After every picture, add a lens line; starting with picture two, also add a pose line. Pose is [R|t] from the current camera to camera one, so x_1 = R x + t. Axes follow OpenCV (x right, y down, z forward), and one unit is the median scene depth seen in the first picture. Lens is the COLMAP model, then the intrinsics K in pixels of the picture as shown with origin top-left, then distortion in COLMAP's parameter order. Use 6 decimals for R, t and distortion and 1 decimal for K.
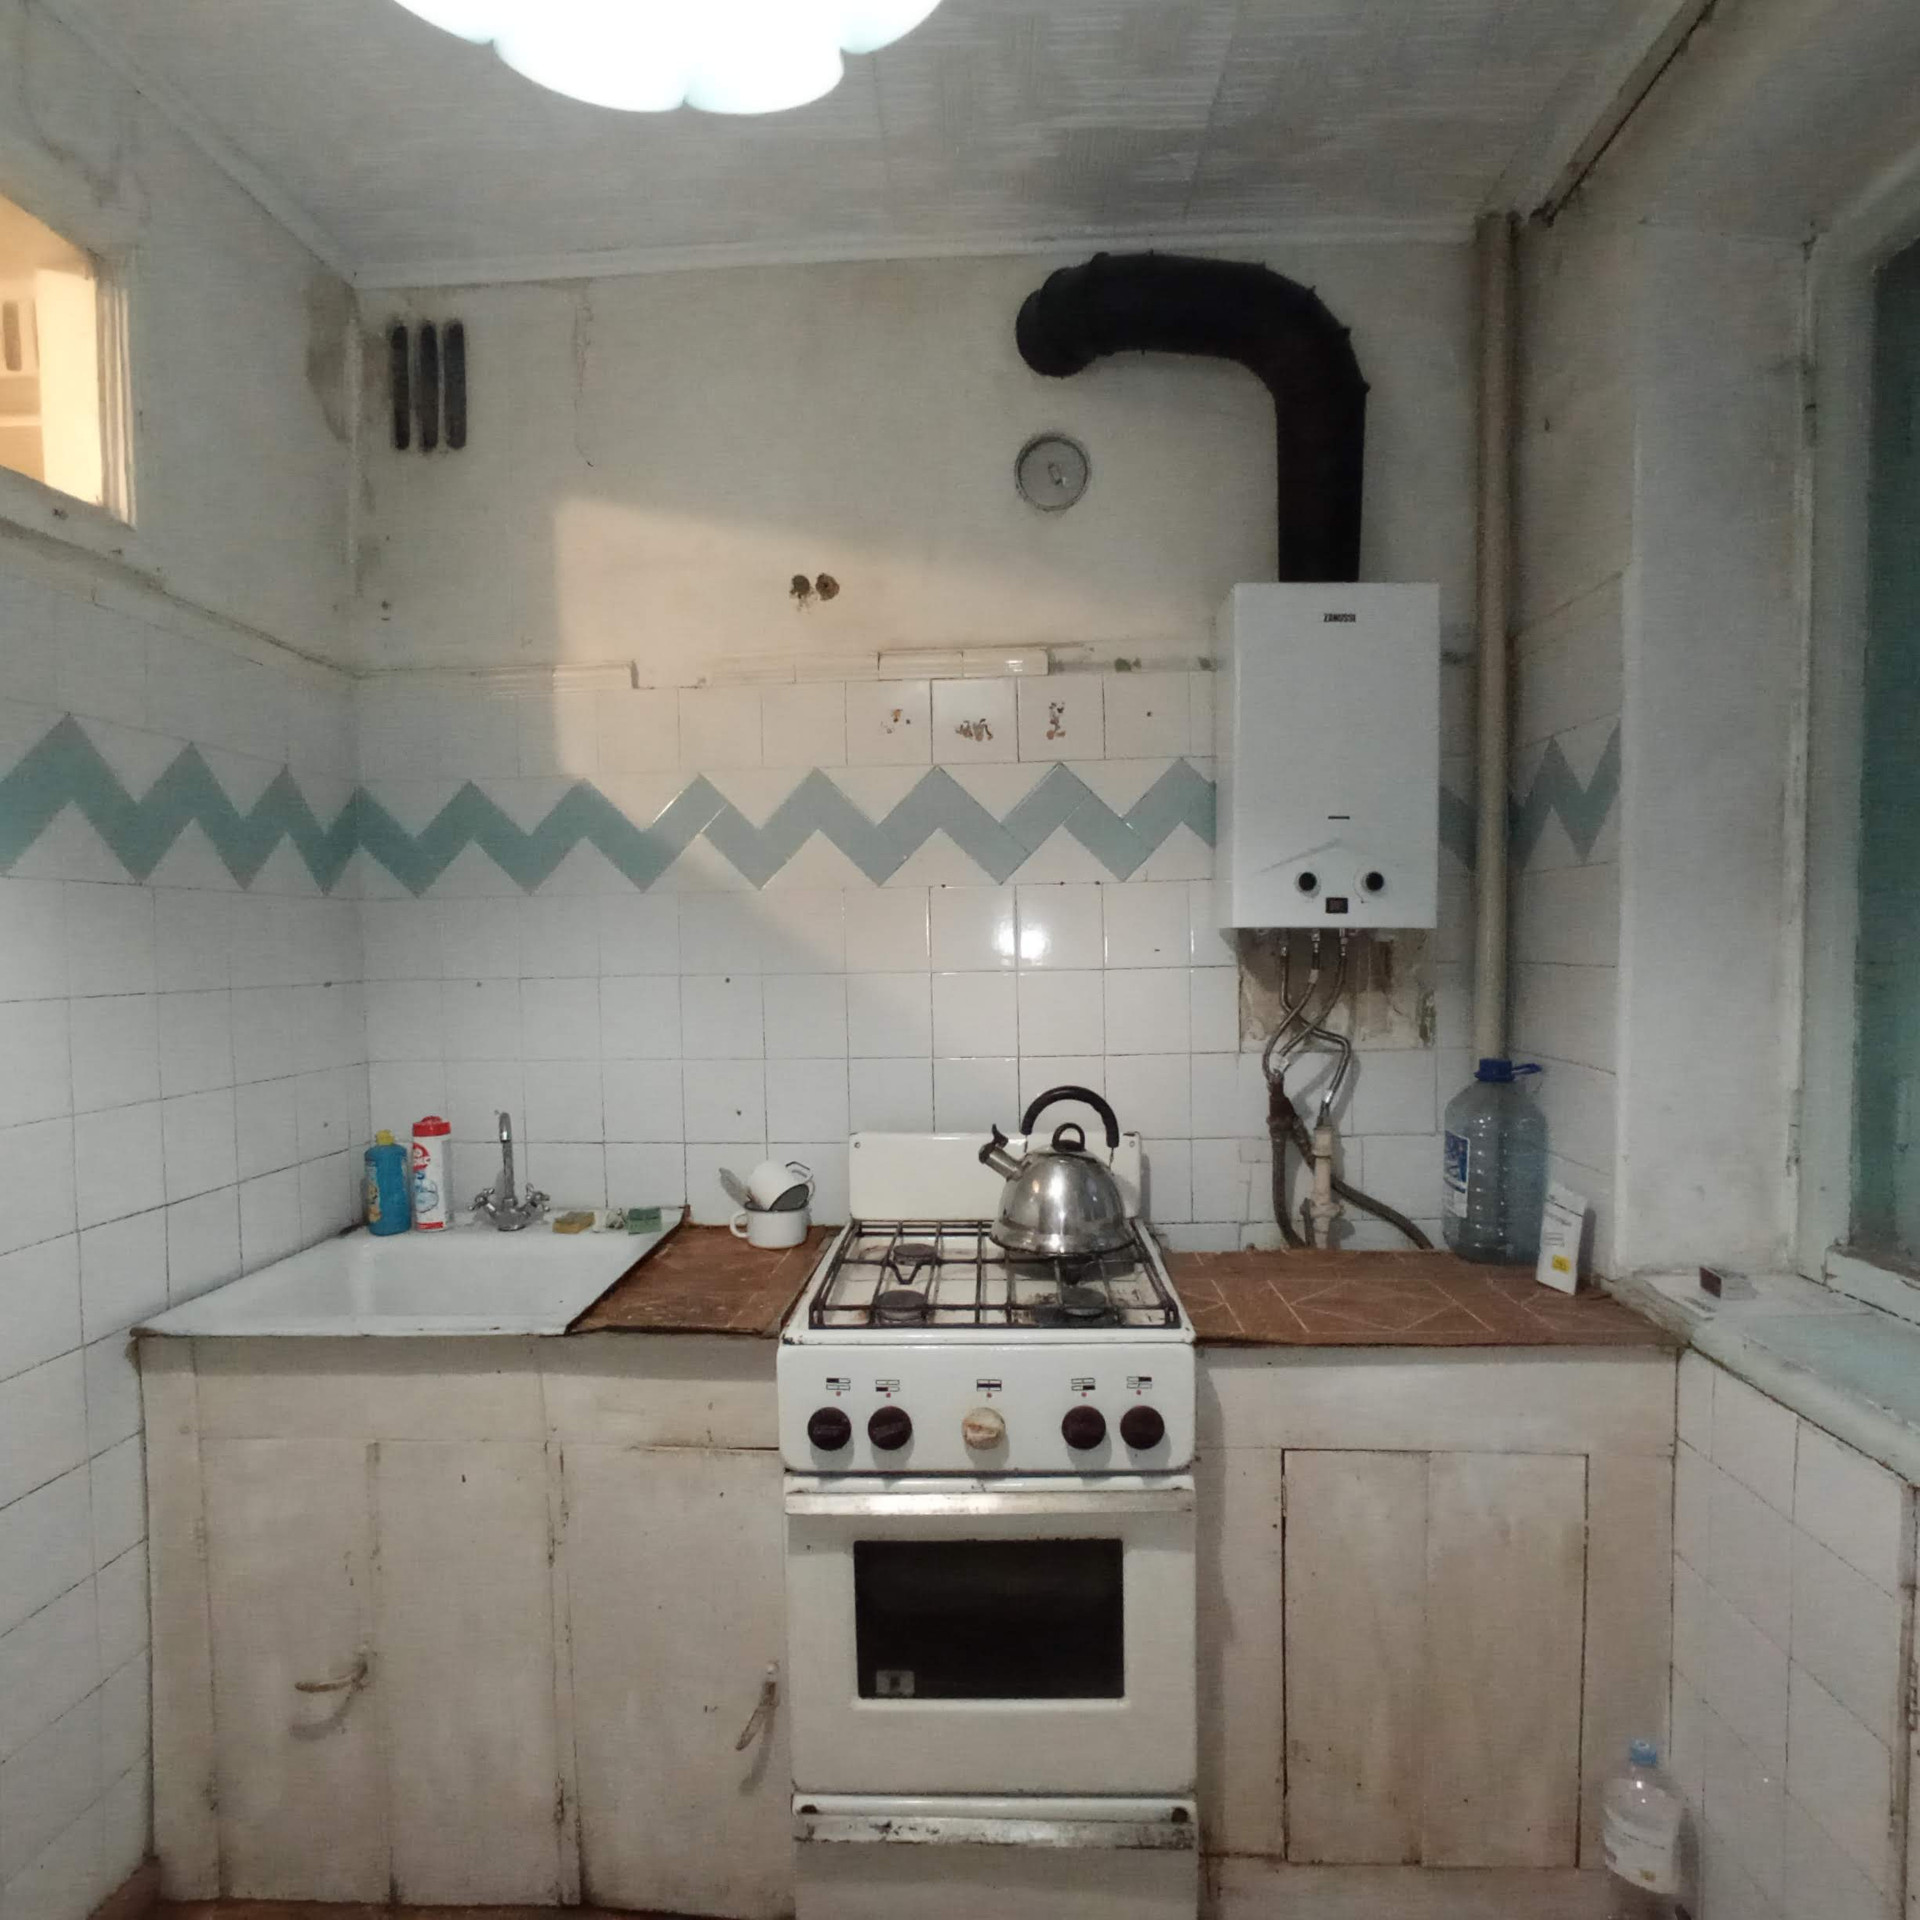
lens RADIAL K [[1165.8, 0, 971.0], [0, 1165.8, 976.0], [0, 0, 1]] dist [-0.032960, 0.016149]
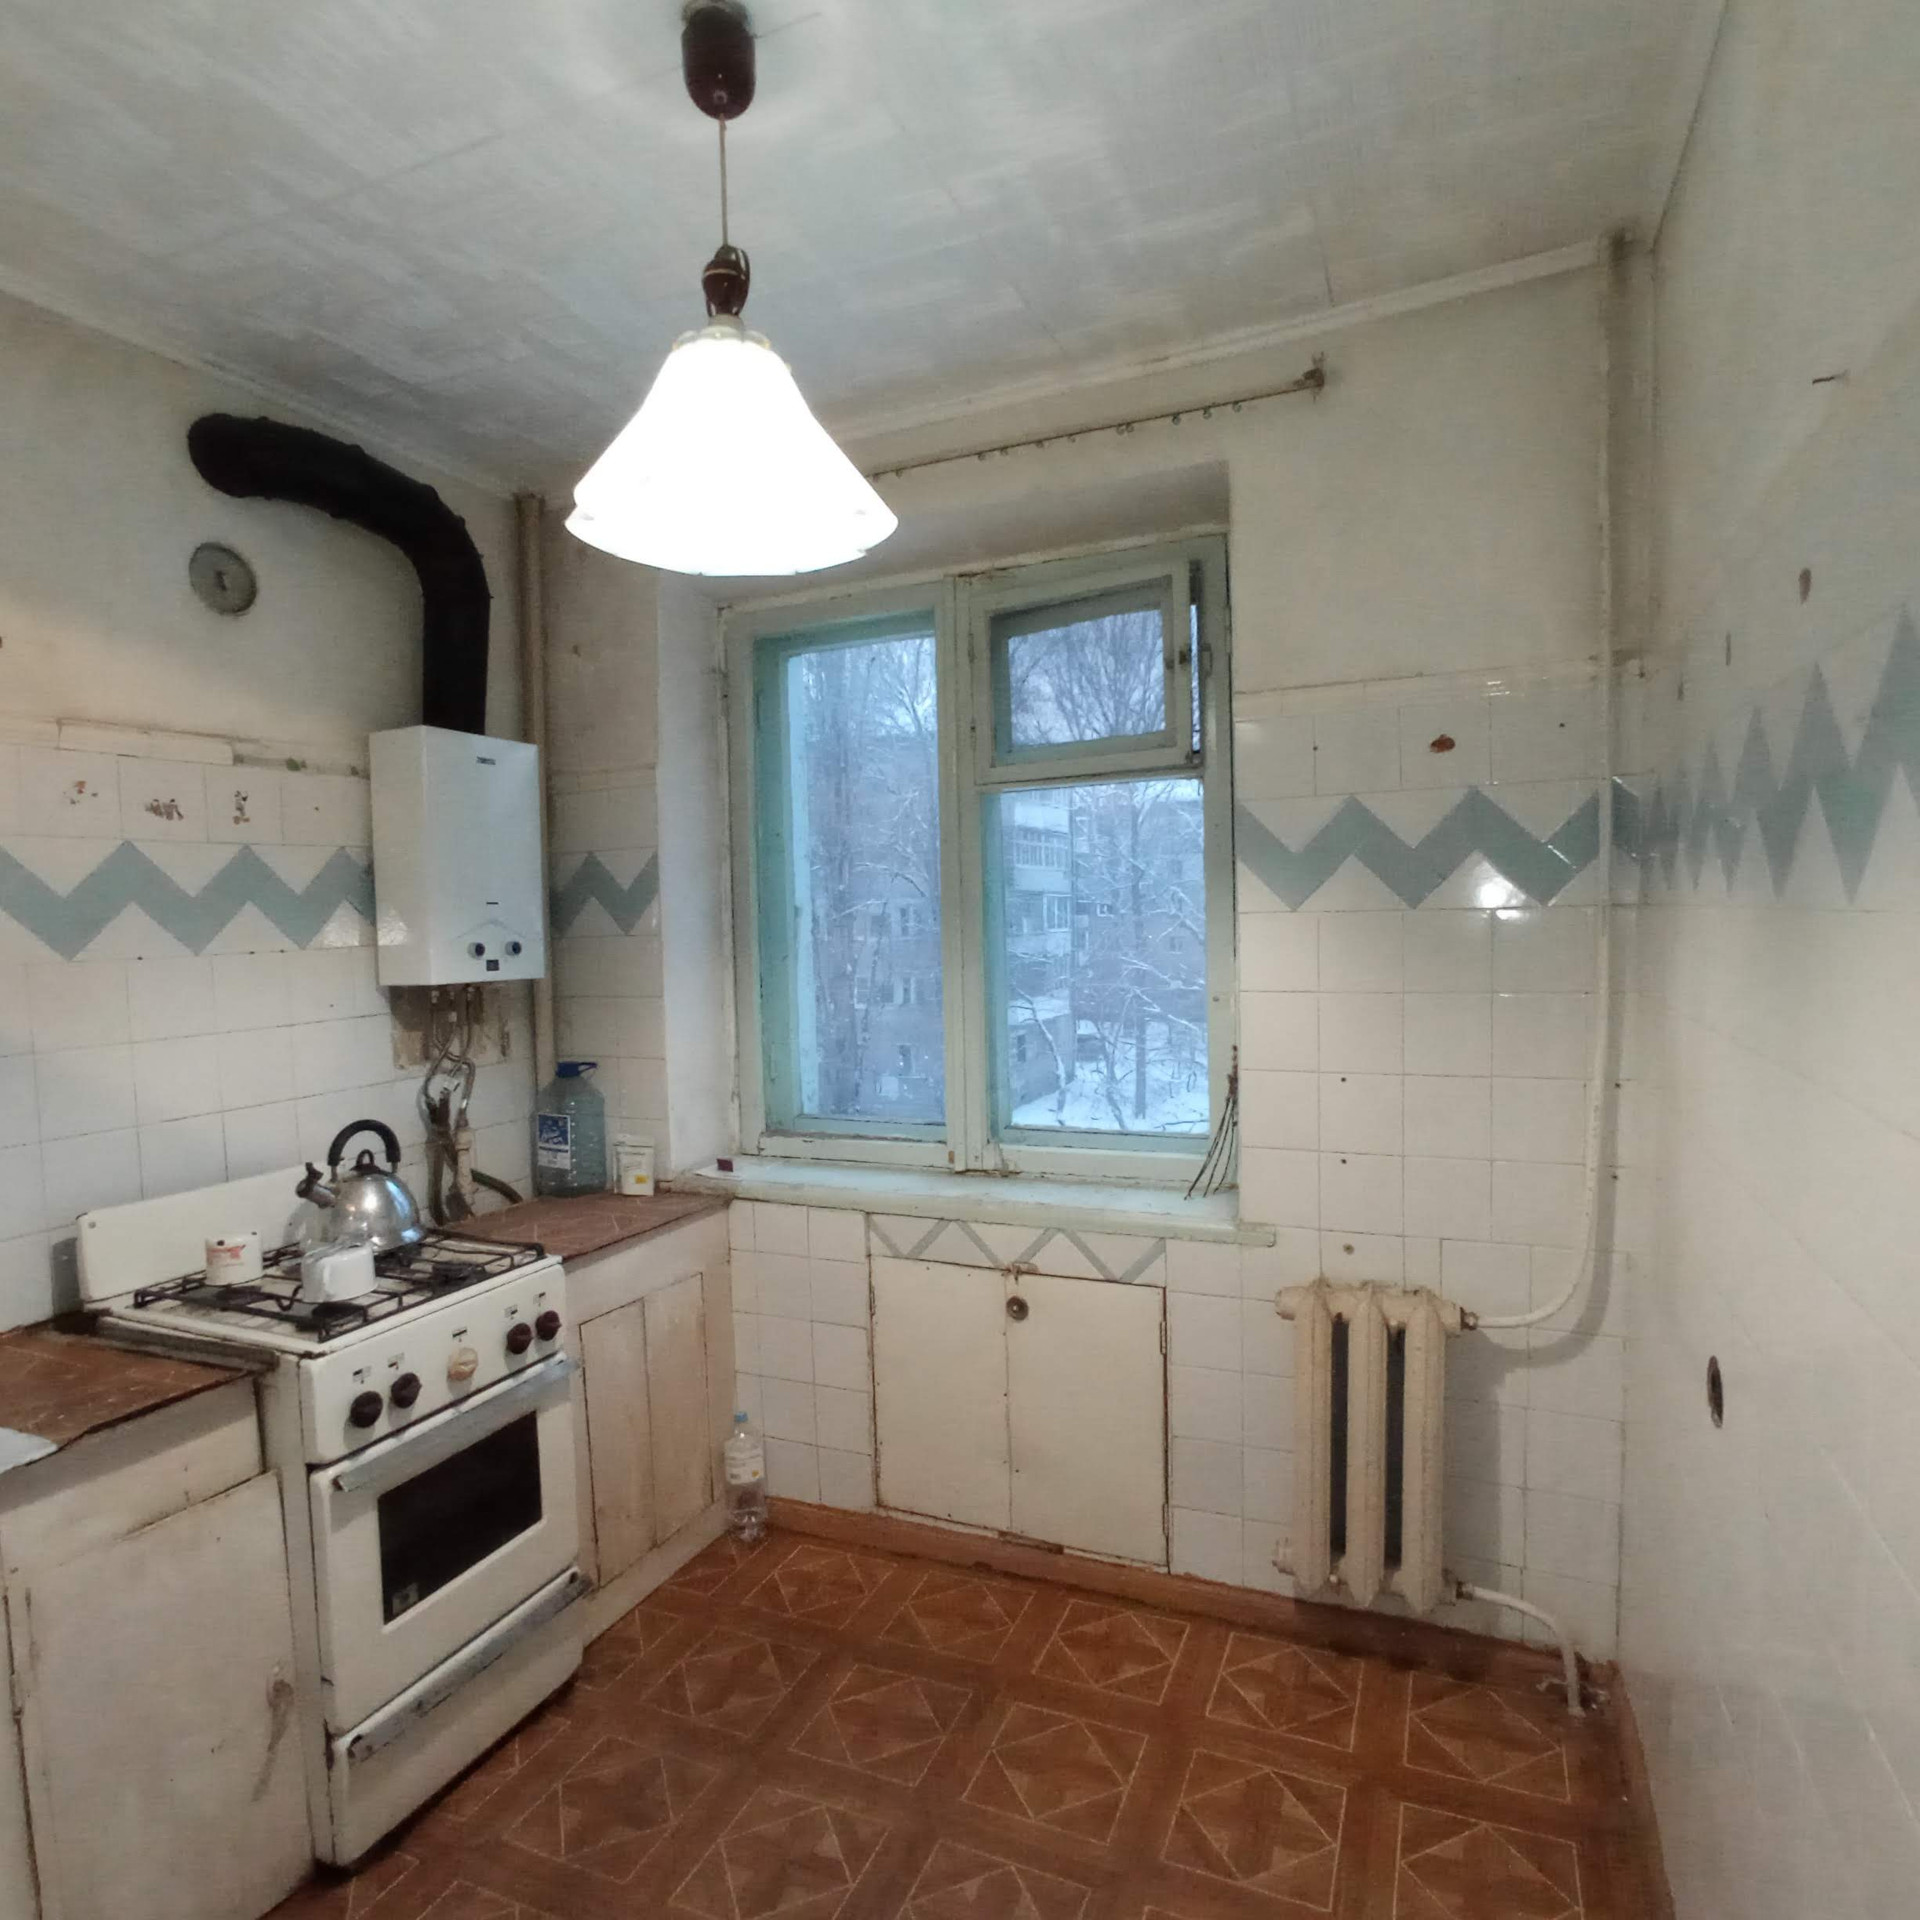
lens RADIAL K [[1165.8, 0, 951.7], [0, 1165.8, 972.5], [0, 0, 1]] dist [-0.032960, 0.016149]
pose [[0.384691, -0.044112, 0.921991, -0.776626], [0.056407, 0.998114, 0.024219, -0.055328], [-0.921320, 0.042690, 0.386453, -0.057079]]
